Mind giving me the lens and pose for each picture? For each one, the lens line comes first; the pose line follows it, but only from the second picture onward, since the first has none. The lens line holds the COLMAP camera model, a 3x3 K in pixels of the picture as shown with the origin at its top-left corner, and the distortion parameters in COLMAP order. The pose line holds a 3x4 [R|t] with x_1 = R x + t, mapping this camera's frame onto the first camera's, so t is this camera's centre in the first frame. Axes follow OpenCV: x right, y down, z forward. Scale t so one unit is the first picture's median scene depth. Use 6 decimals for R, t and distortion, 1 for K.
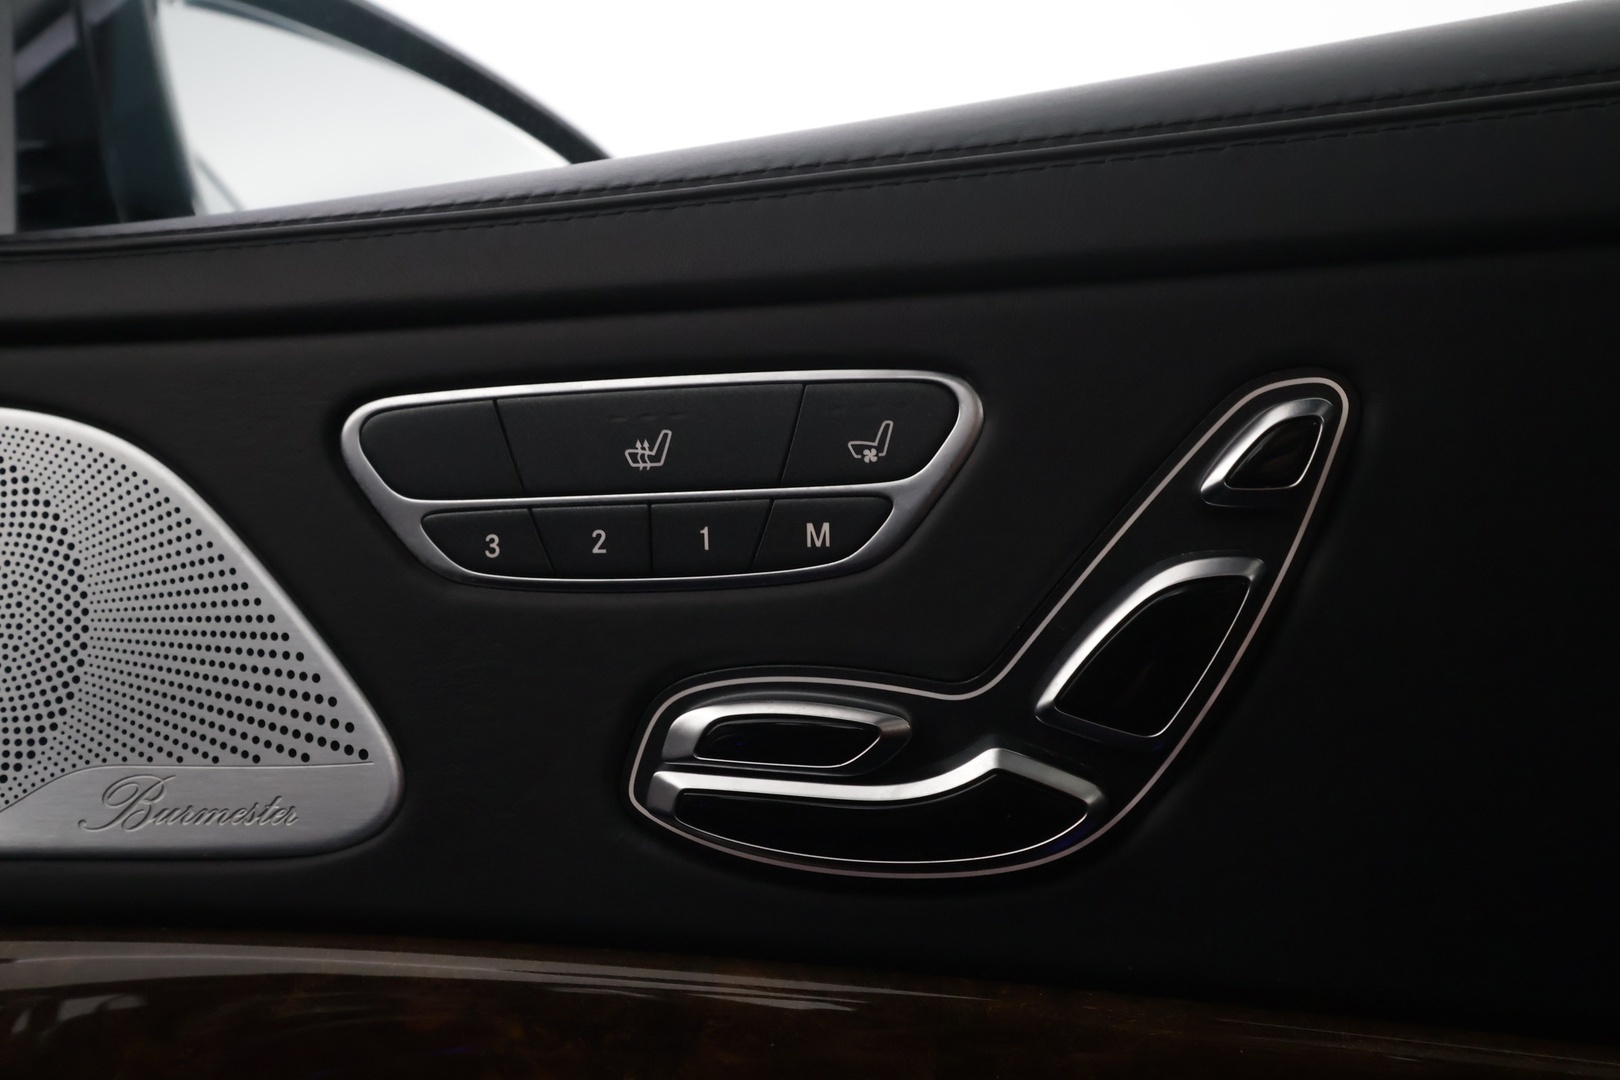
lens RADIAL K [[1262.3, 0, 806.4], [0, 1262.3, 535.4], [0, 0, 1]] dist [-0.001967, 0.009071]
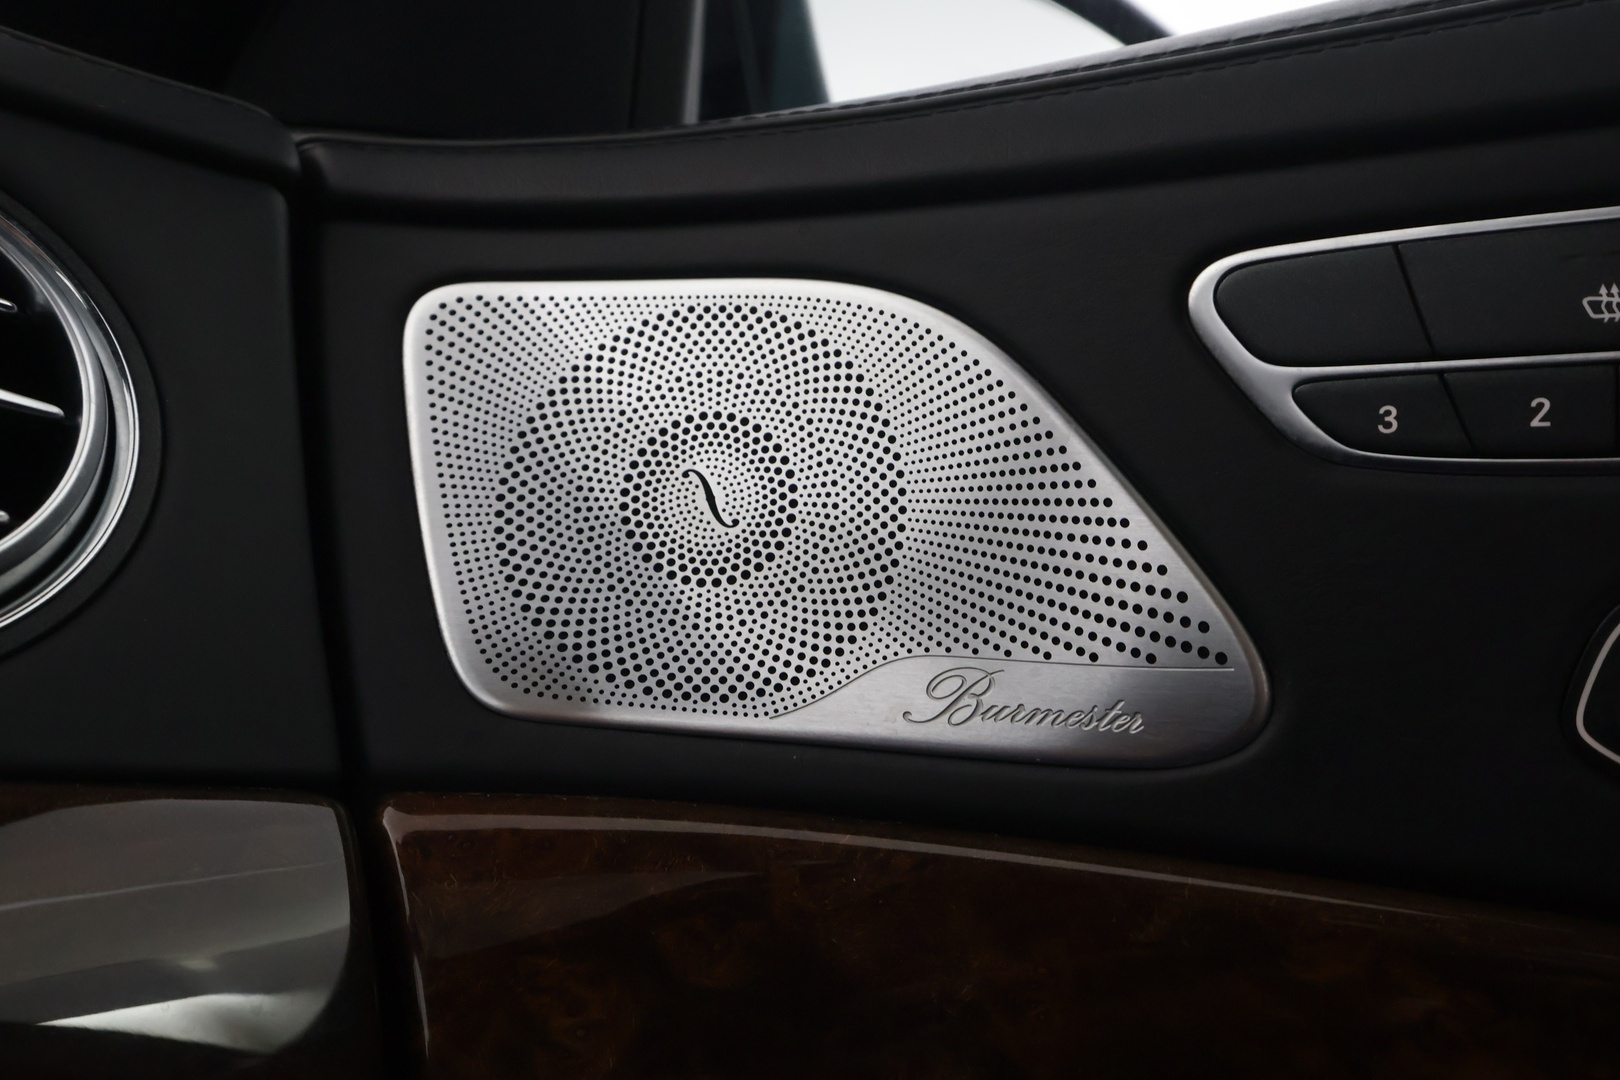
lens RADIAL K [[1262.3, 0, 809.9], [0, 1262.3, 534.9], [0, 0, 1]] dist [-0.001967, 0.009071]
pose [[0.958782, 0.026289, -0.282923, -0.373154], [-0.023341, 0.999633, 0.013786, 0.081506], [0.283182, -0.006615, 0.959044, 0.082959]]
